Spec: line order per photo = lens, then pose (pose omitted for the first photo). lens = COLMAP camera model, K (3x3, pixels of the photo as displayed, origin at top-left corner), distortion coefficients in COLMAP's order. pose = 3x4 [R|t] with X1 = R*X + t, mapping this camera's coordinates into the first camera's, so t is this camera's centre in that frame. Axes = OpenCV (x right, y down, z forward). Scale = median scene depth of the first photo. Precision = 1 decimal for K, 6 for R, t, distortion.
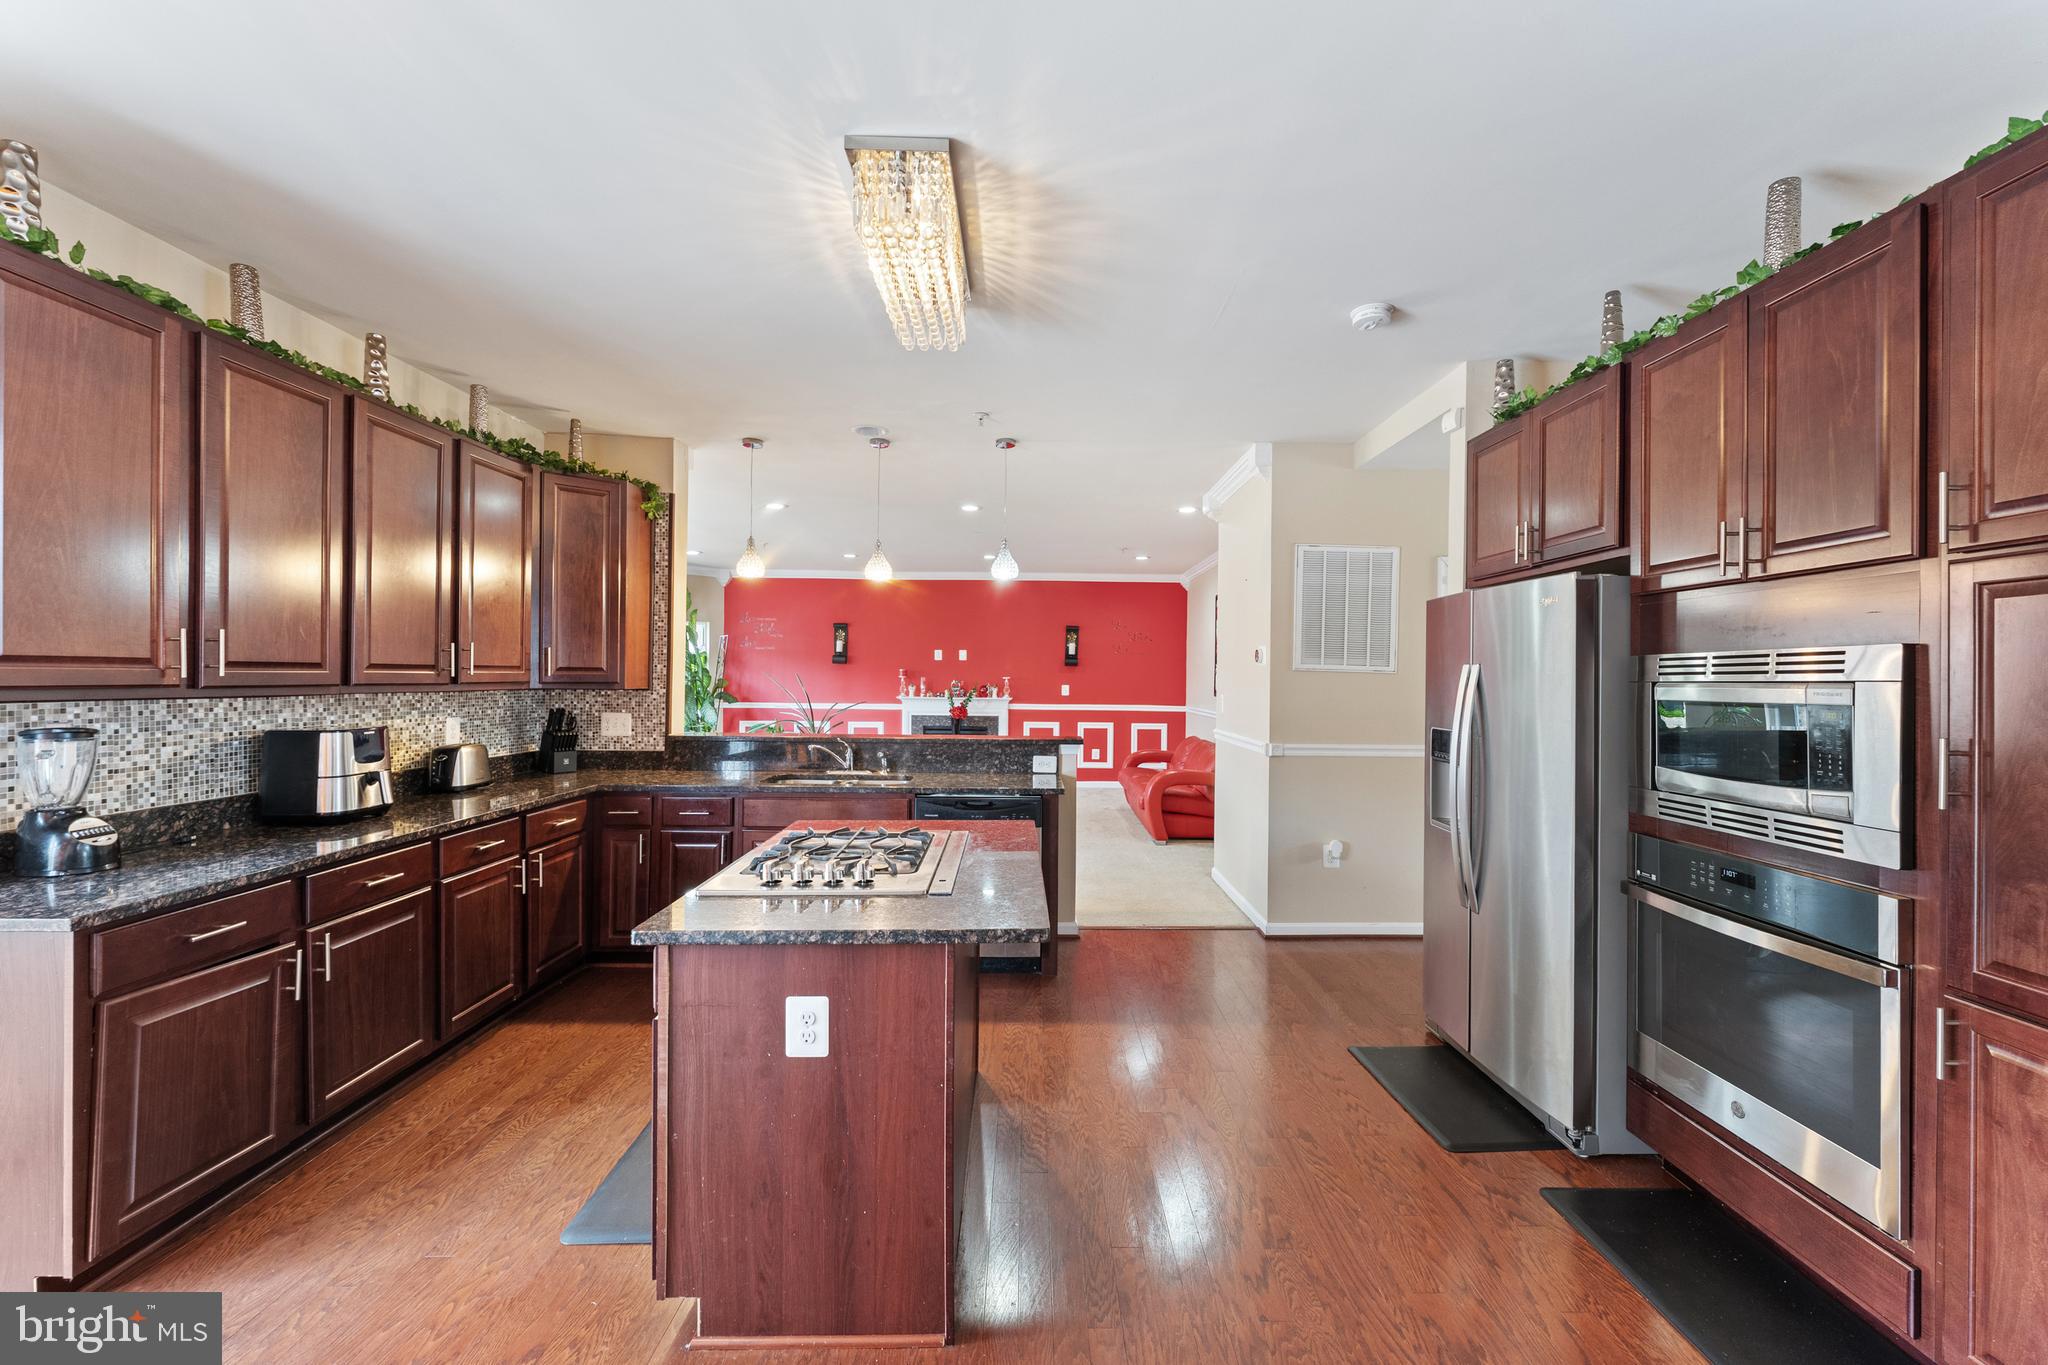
lens RADIAL K [[831.5, 0, 1036.5], [0, 831.5, 675.5], [0, 0, 1]] dist [-0.000193, -0.000327]
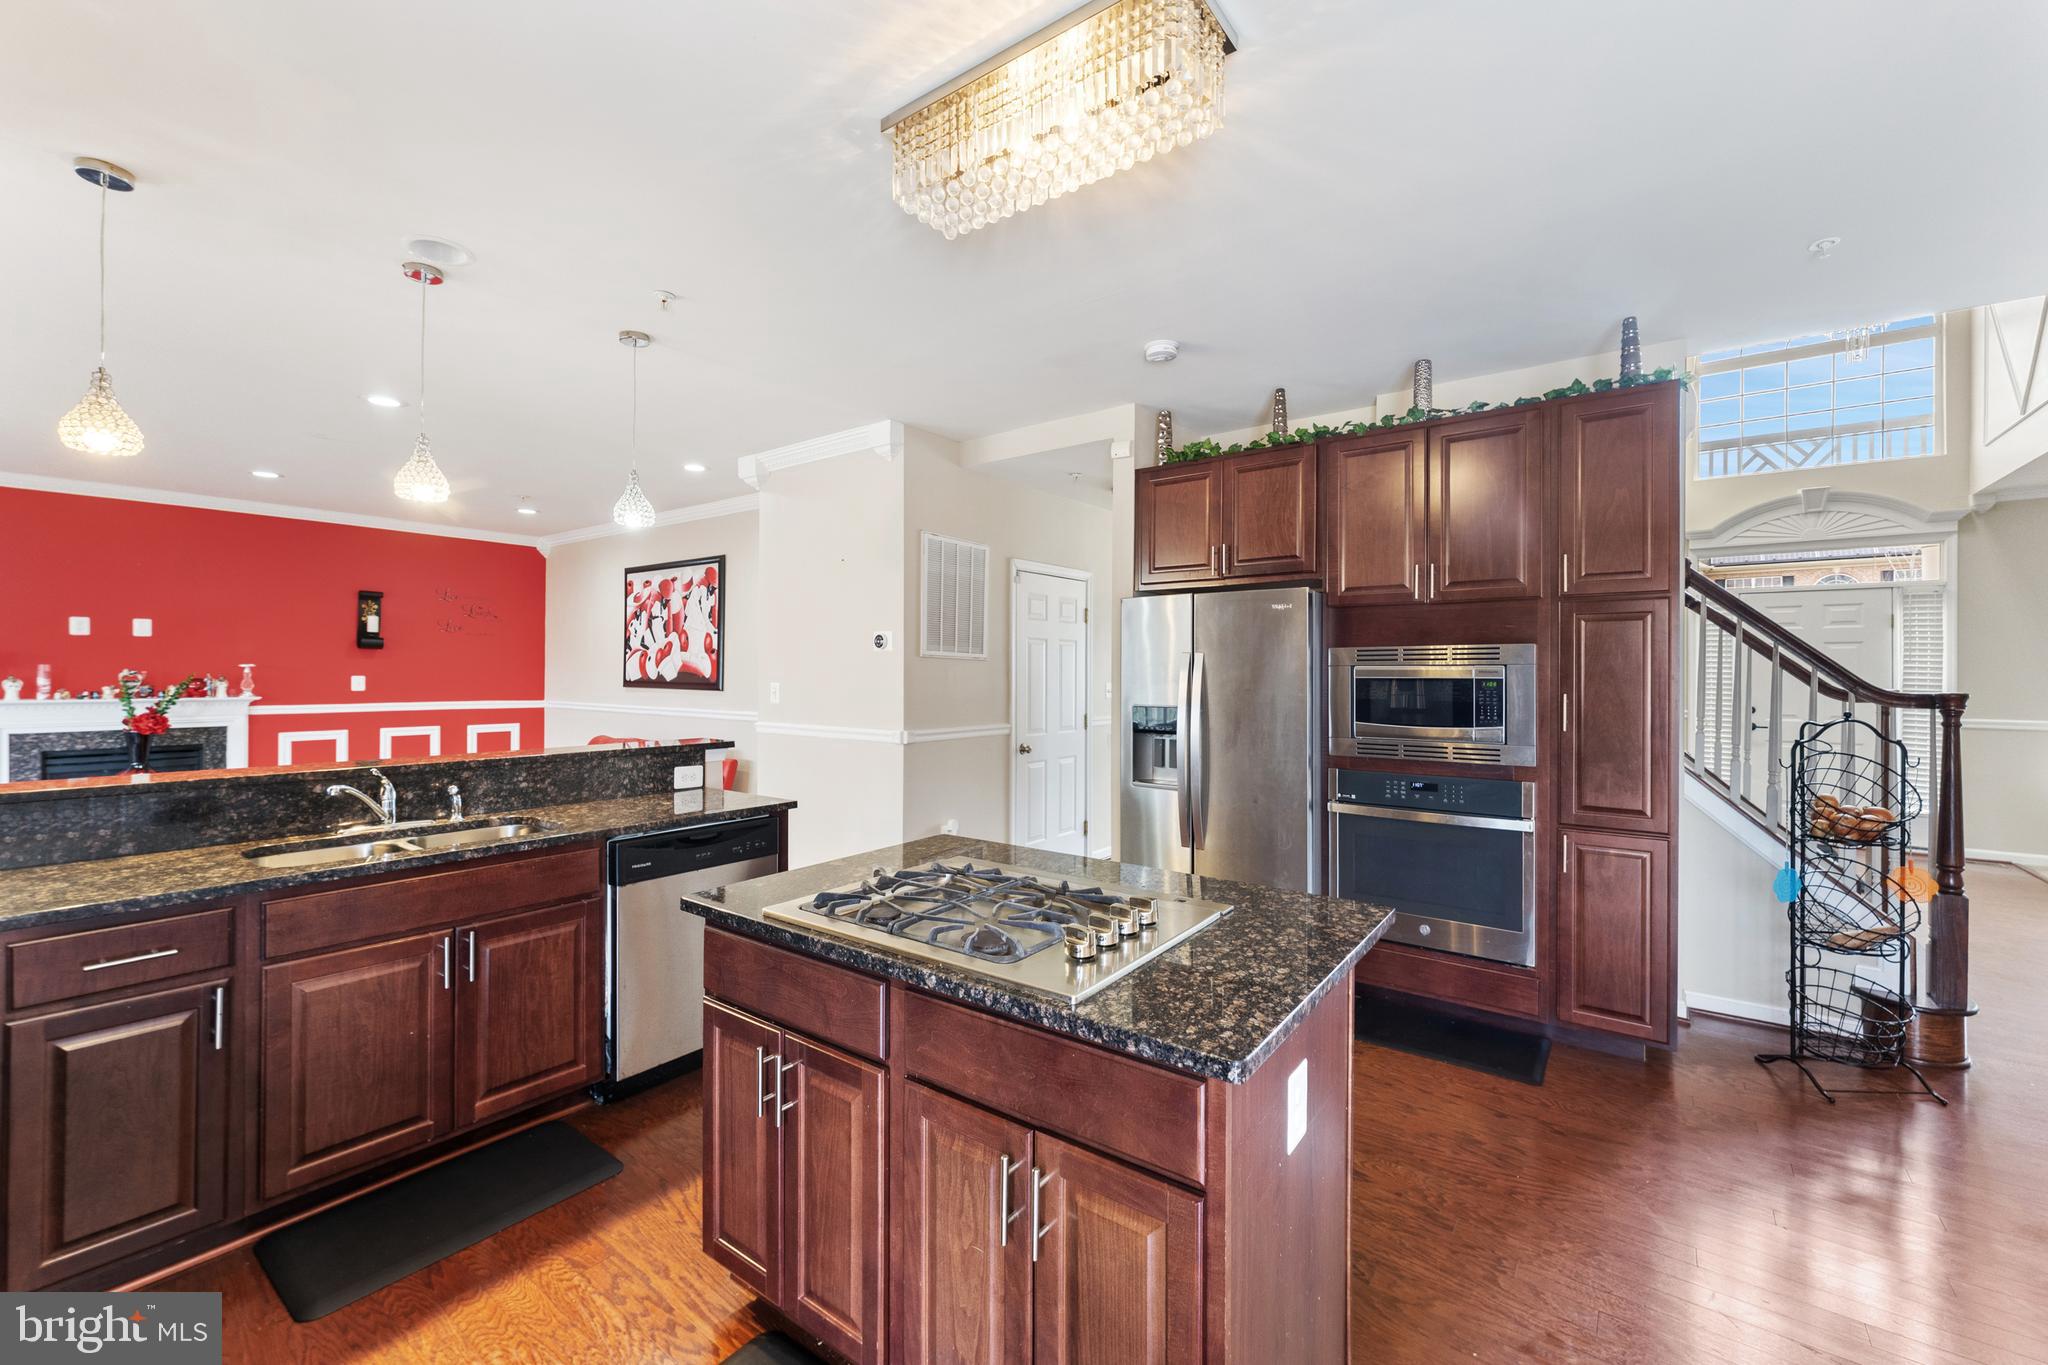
lens RADIAL K [[831.5, 0, 1036.4], [0, 831.5, 670.0], [0, 0, 1]] dist [-0.000193, -0.000327]
pose [[0.599467, -0.003656, 0.800391, -0.423759], [-0.001380, 0.999983, 0.005601, 0.004180], [-0.800398, -0.004462, 0.599452, 0.298535]]
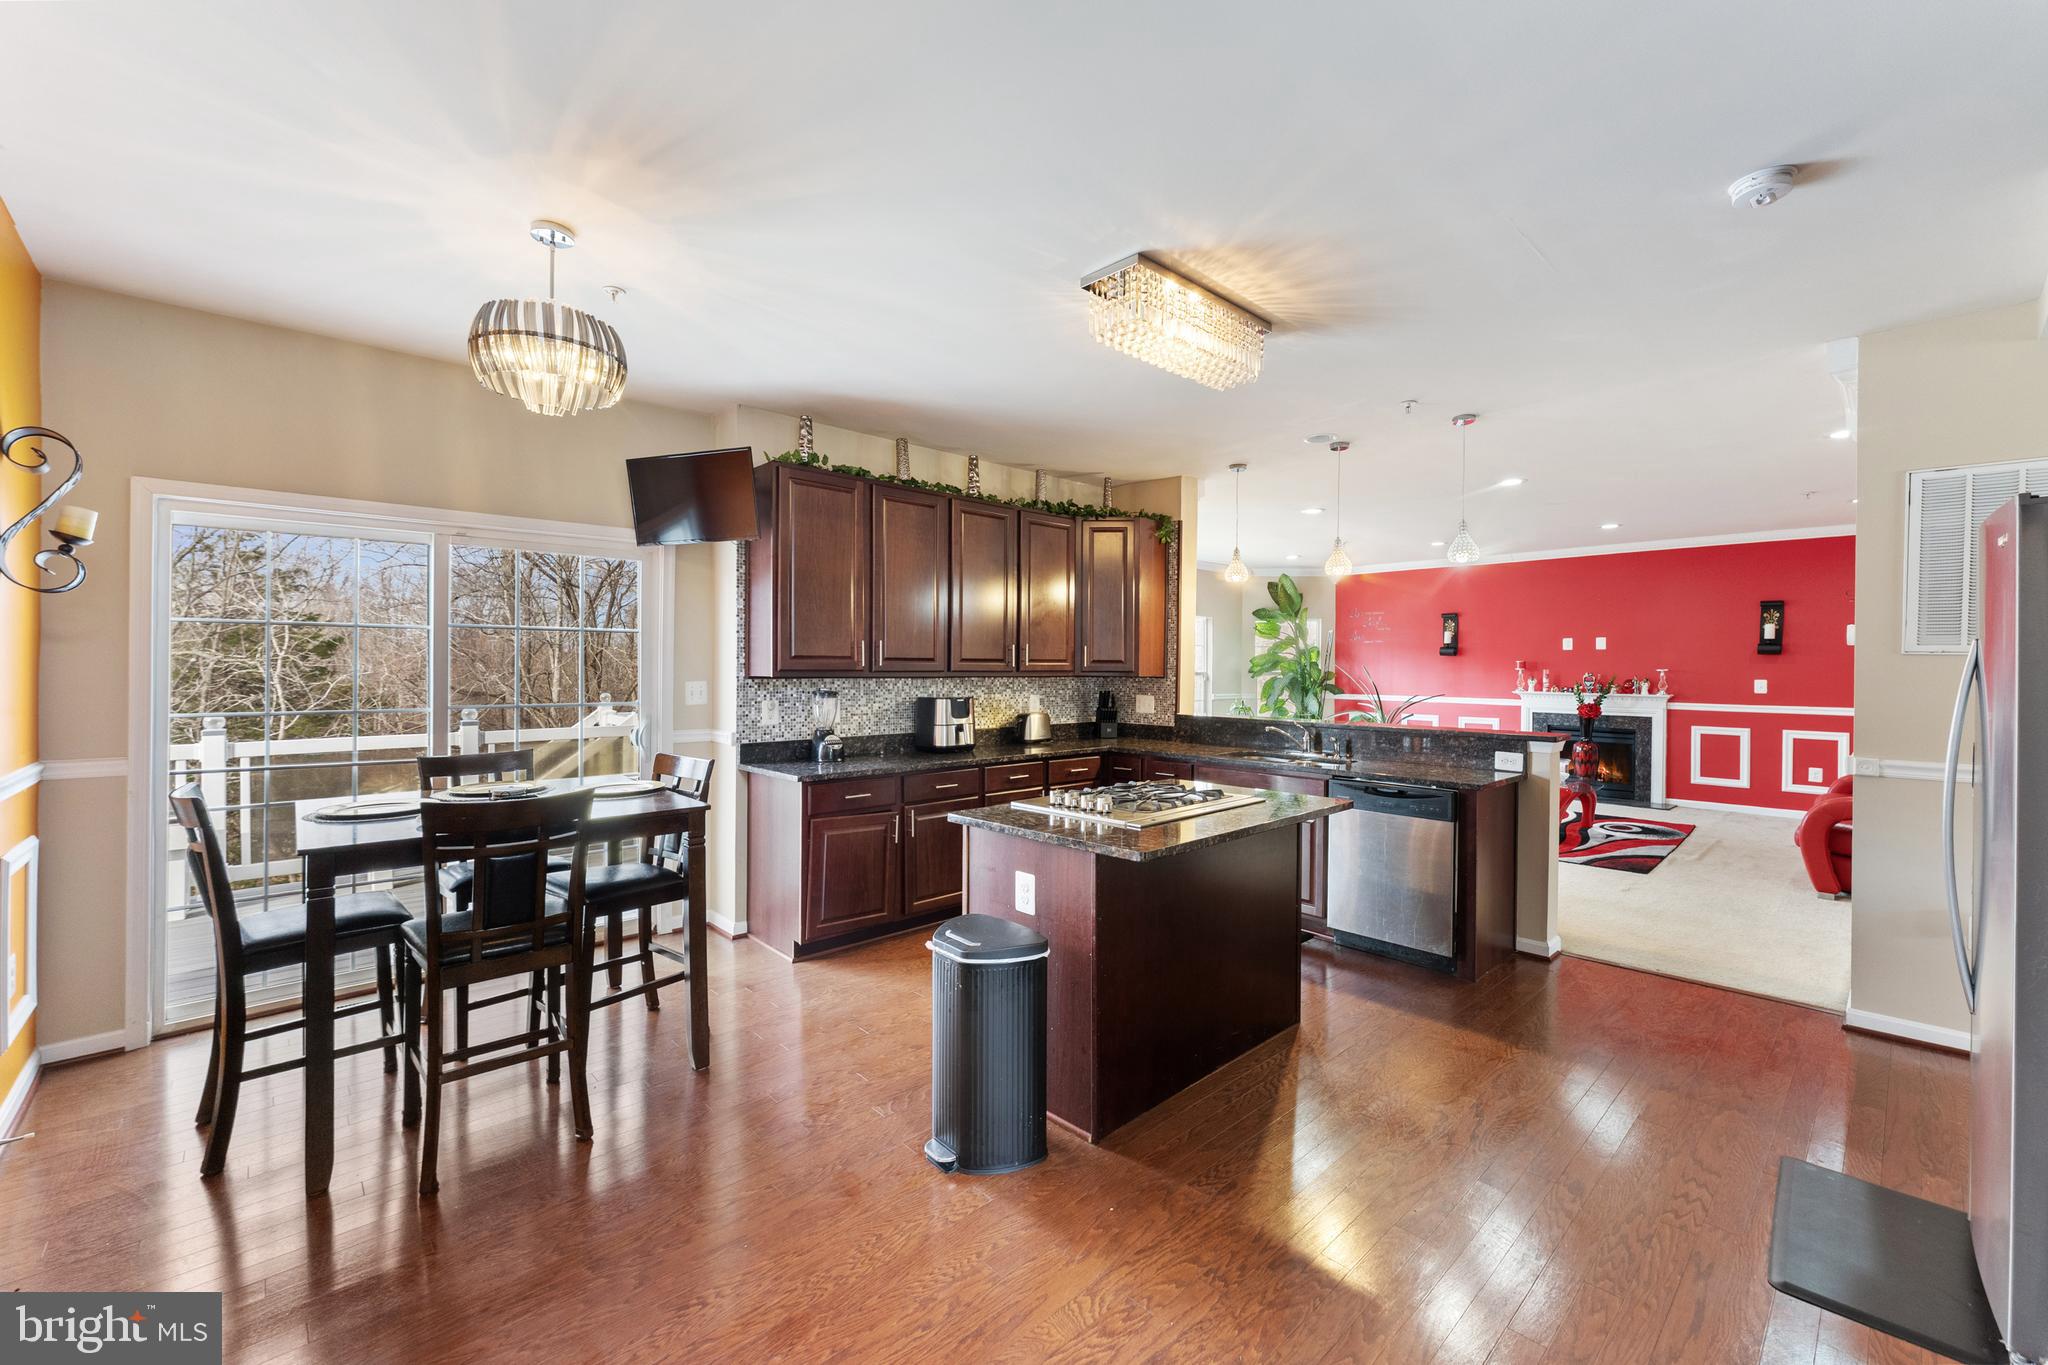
lens RADIAL K [[831.5, 0, 1026.6], [0, 831.5, 666.8], [0, 0, 1]] dist [-0.000193, -0.000327]
pose [[0.670322, -0.004129, -0.742059, 0.345070], [0.000635, 0.999987, -0.004990, 0.007206], [0.742070, 0.002874, 0.670316, -0.005717]]
